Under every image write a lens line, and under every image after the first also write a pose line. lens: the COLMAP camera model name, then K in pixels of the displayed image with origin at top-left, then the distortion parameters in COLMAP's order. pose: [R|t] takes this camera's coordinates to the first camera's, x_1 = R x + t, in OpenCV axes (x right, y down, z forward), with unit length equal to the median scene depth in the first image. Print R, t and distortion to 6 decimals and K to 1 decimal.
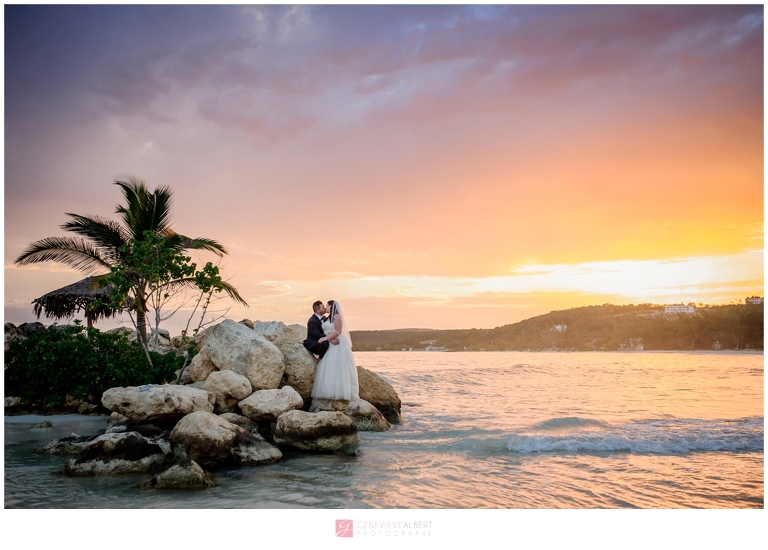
lens RADIAL K [[865.0, 0, 384.0], [0, 865.0, 275.0], [0, 0, 1]] dist [-0.008883, -0.011445]
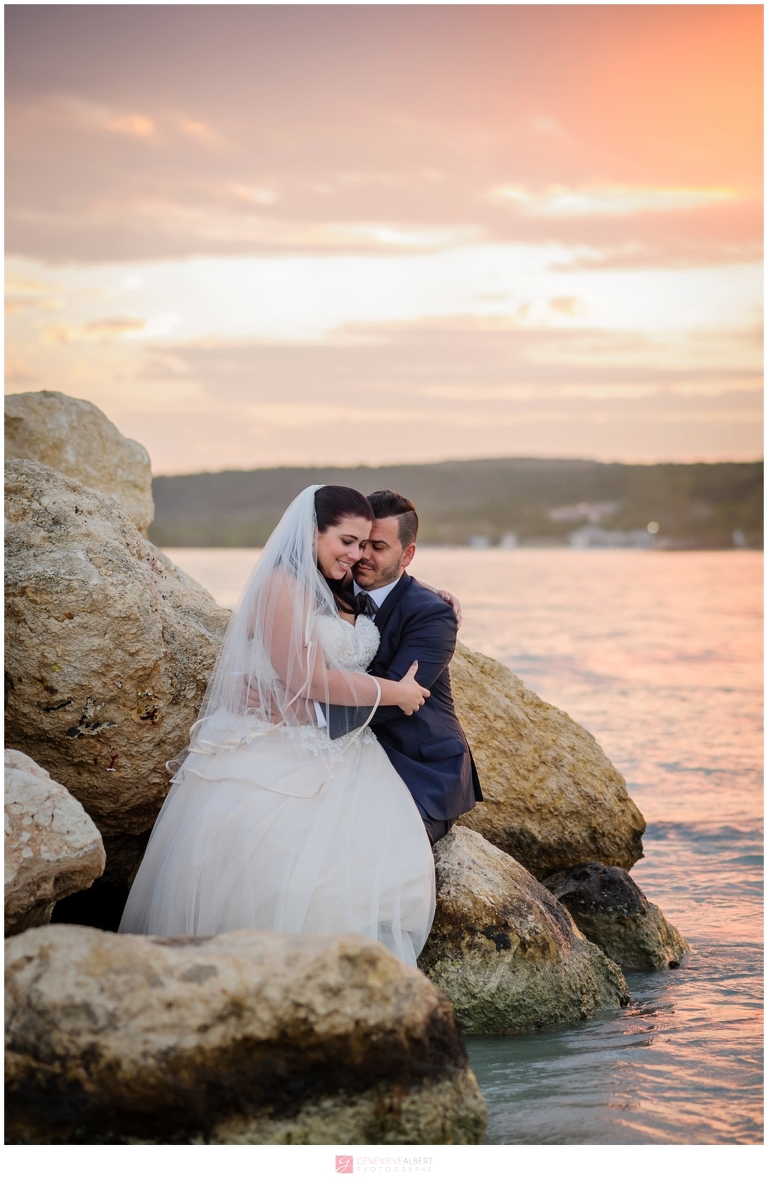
lens RADIAL K [[3266.2, 0, 384.0], [0, 3266.2, 593.0], [0, 0, 1]] dist [0.091791, 1.451163]
pose [[0.999949, 0.001505, 0.009977, -0.044899], [-0.002496, 0.994969, 0.100150, 0.036068], [-0.009777, -0.100170, 0.994922, 0.375377]]
